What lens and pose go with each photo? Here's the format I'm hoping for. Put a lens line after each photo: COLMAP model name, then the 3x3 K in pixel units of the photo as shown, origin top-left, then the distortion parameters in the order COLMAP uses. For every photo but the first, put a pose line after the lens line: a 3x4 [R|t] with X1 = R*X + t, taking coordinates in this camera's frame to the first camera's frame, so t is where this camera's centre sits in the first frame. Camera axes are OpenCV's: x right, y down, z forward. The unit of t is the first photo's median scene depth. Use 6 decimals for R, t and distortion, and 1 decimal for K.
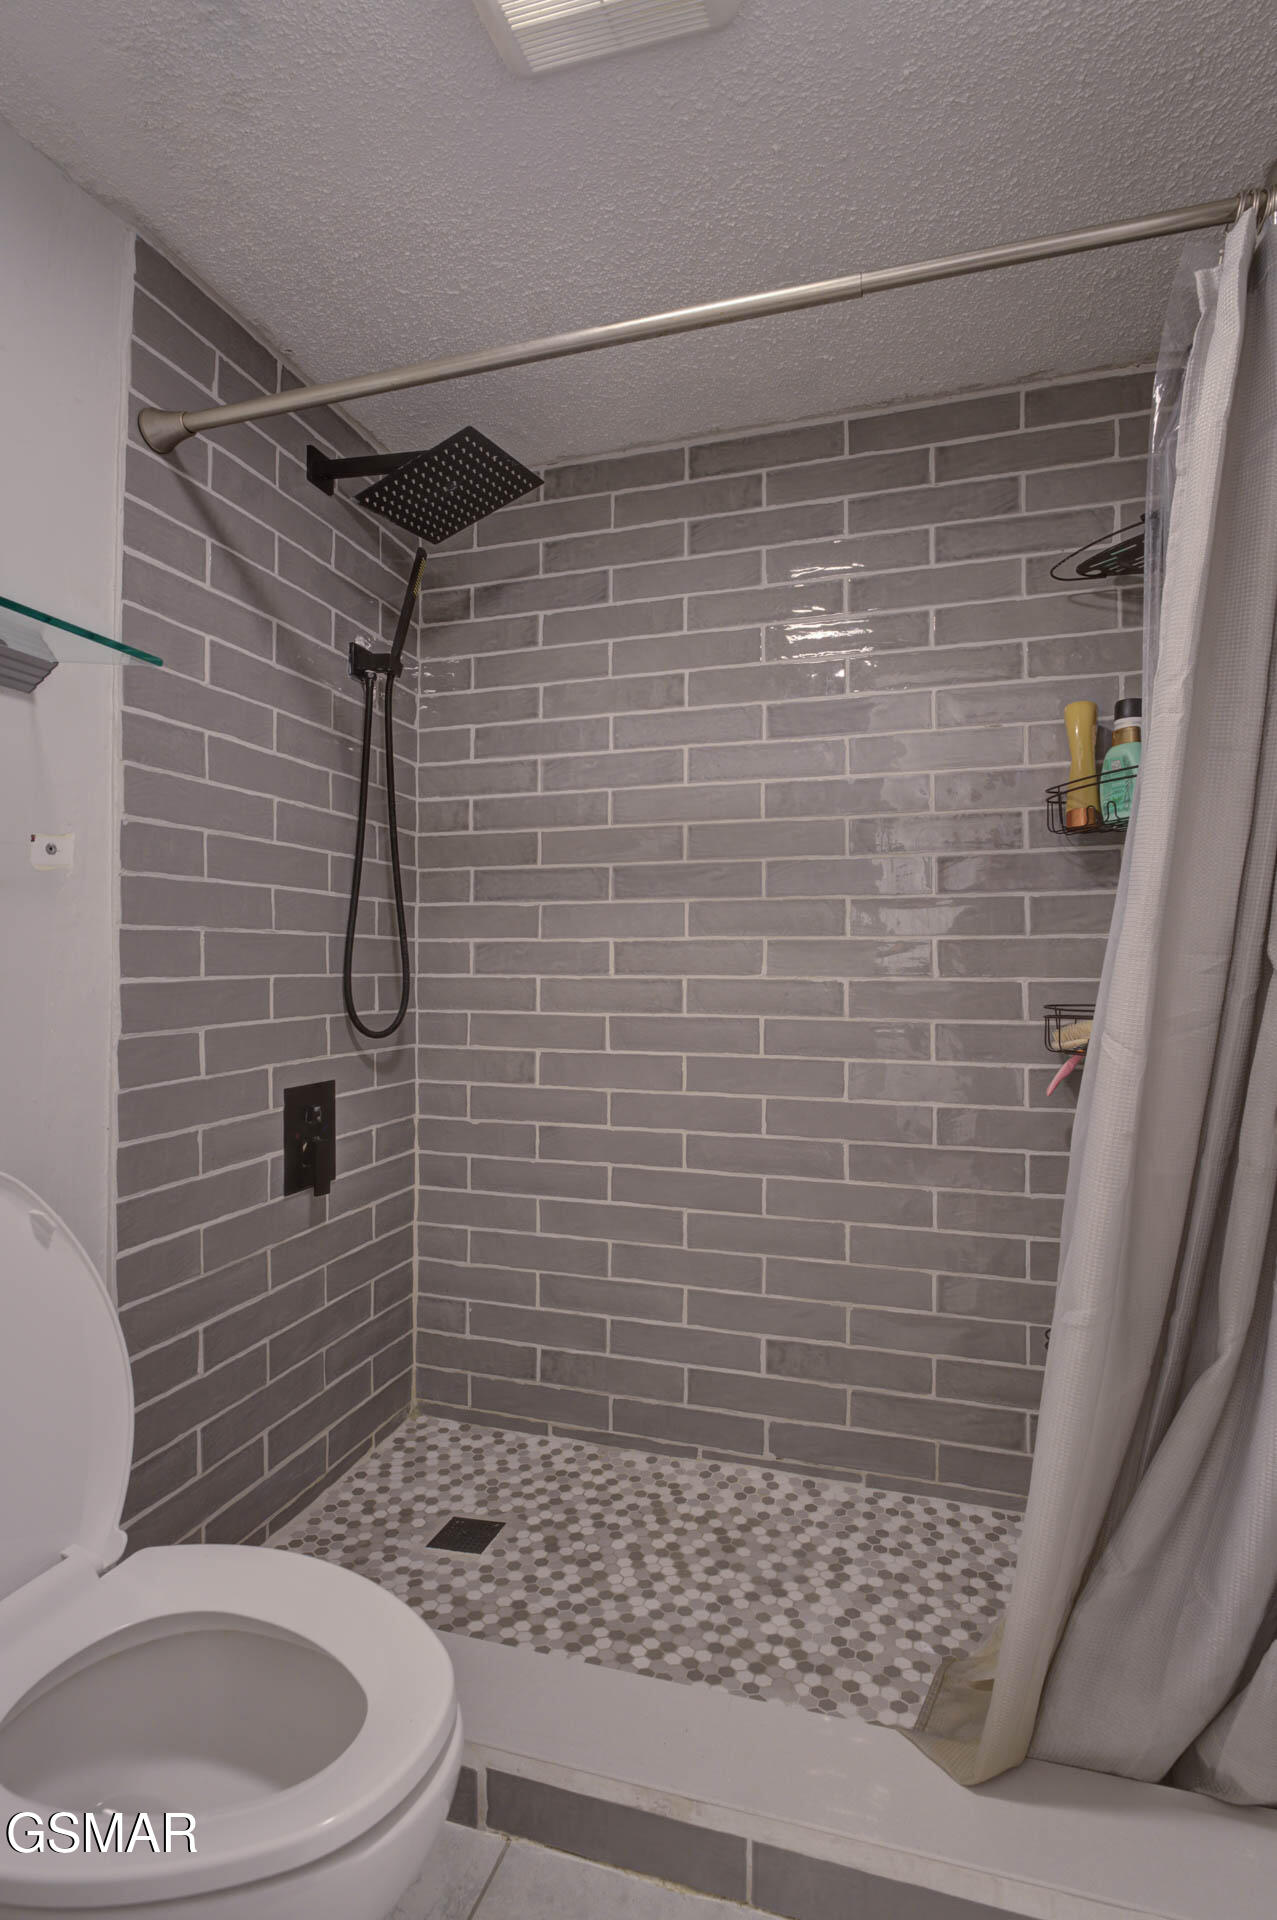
lens RADIAL K [[938.0, 0, 654.2], [0, 938.0, 949.3], [0, 0, 1]] dist [-0.015902, 0.000184]
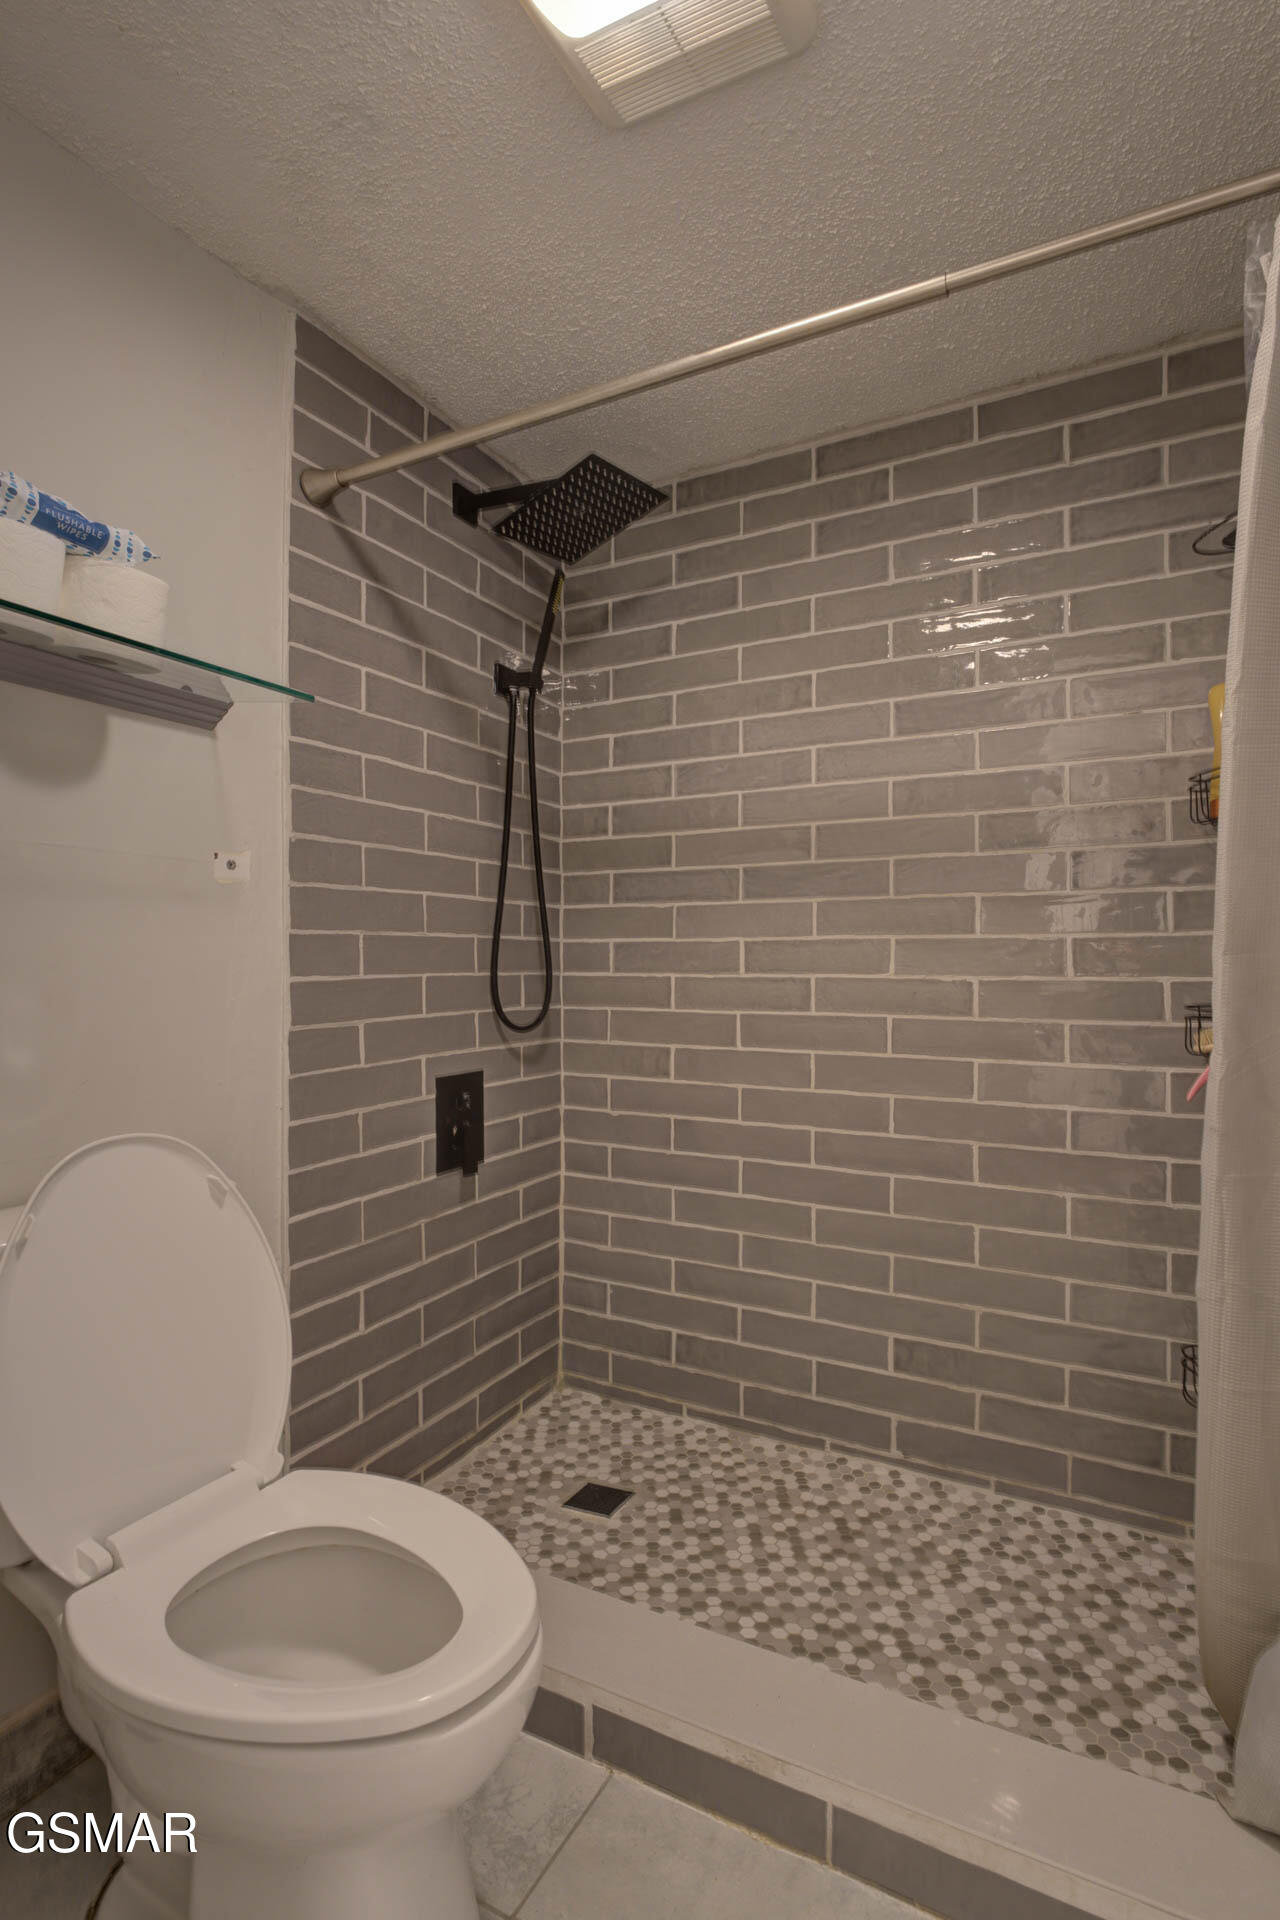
lens RADIAL K [[938.0, 0, 648.8], [0, 938.0, 957.3], [0, 0, 1]] dist [-0.015902, 0.000184]
pose [[0.982498, -0.002787, -0.186253, 0.052713], [0.004928, 0.999927, 0.011033, -0.002520], [0.186209, -0.011758, 0.982440, -0.028445]]
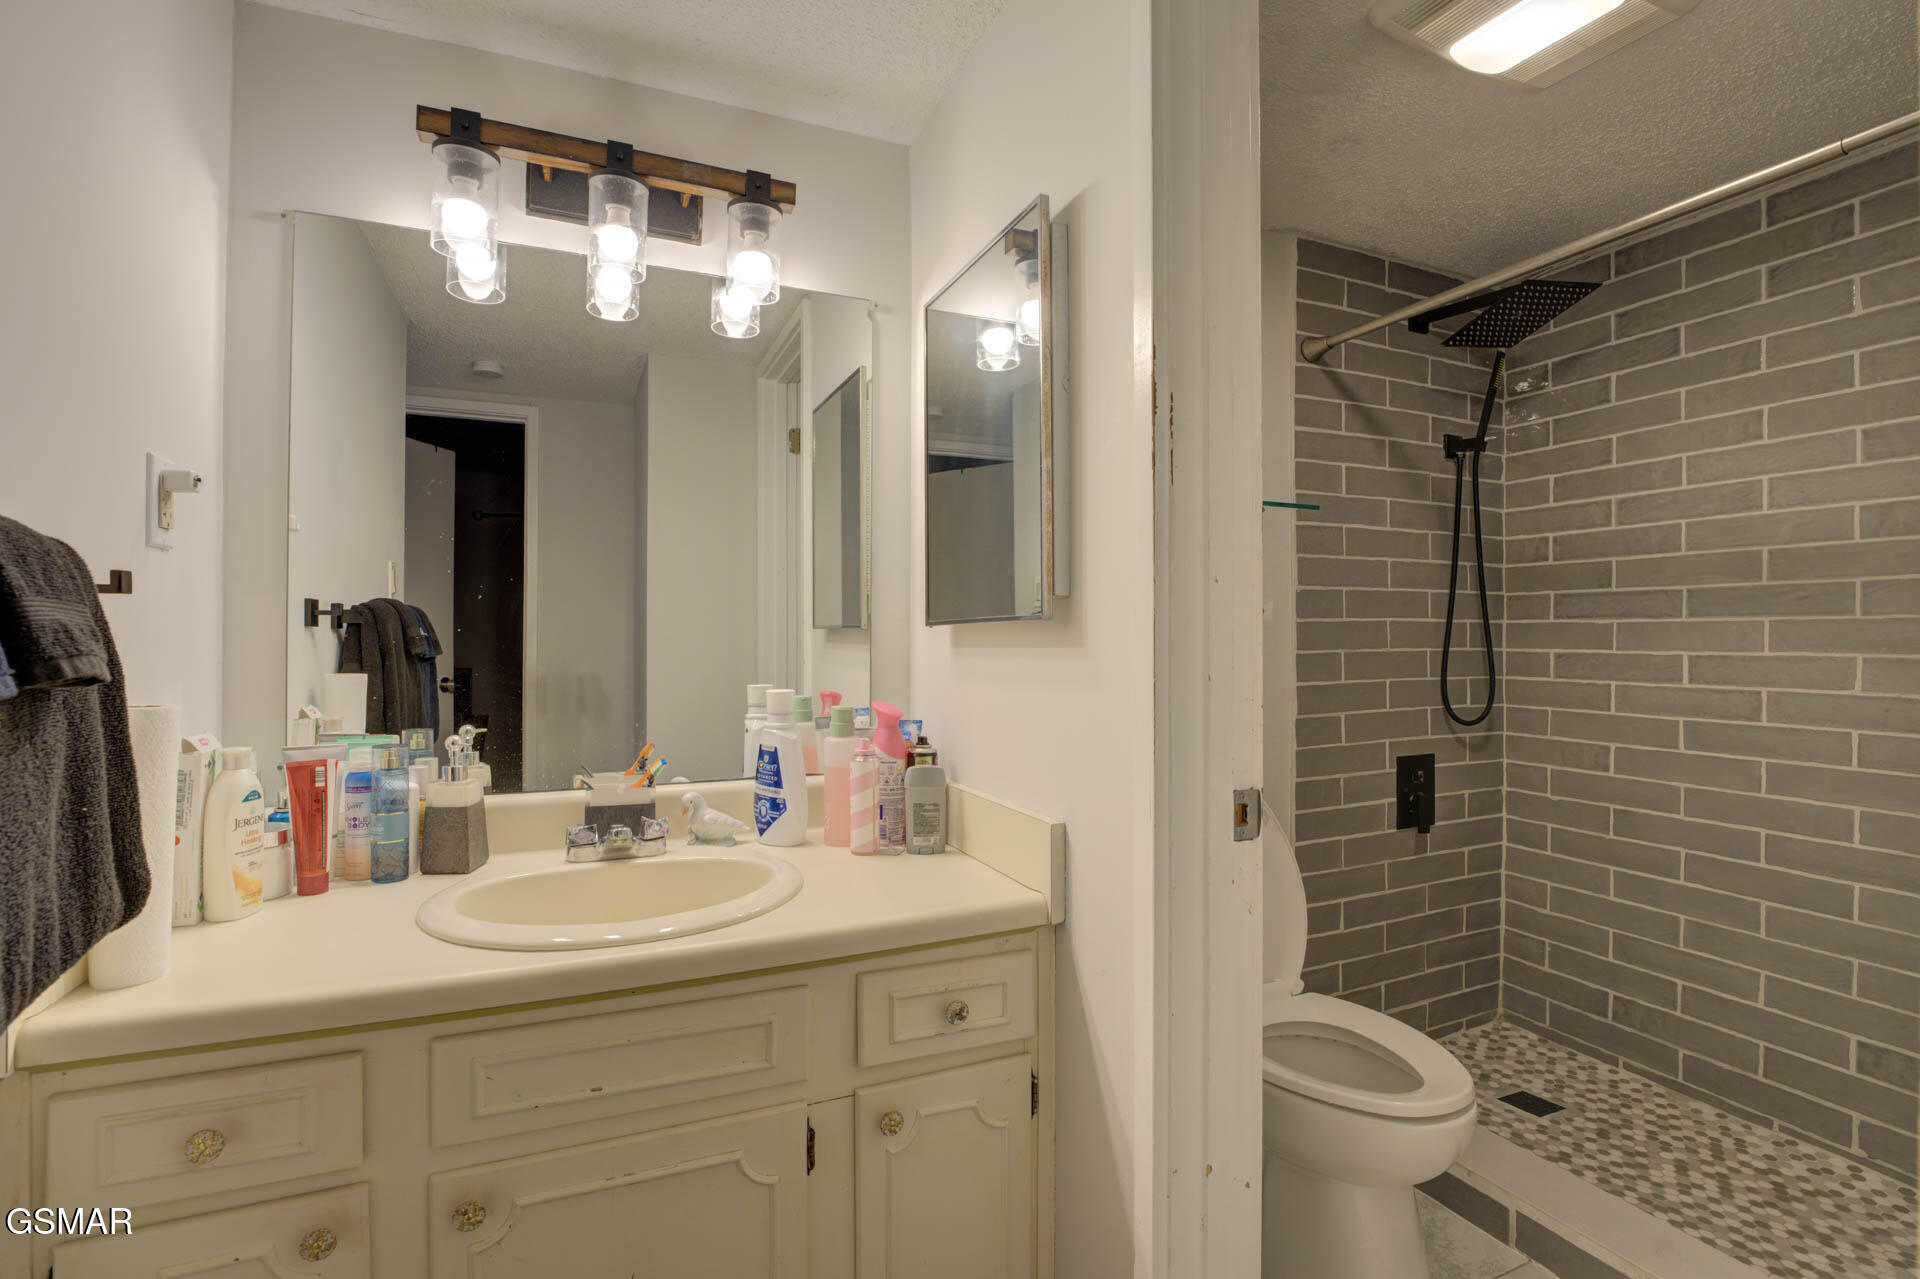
lens RADIAL K [[828.1, 0, 1038.7], [0, 828.1, 640.9], [0, 0, 1]] dist [-0.027301, 0.005059]
pose [[0.693894, -0.001670, -0.720075, 0.143149], [0.009169, 0.999937, 0.006516, -0.045334], [0.720019, -0.011124, 0.693865, -0.294257]]
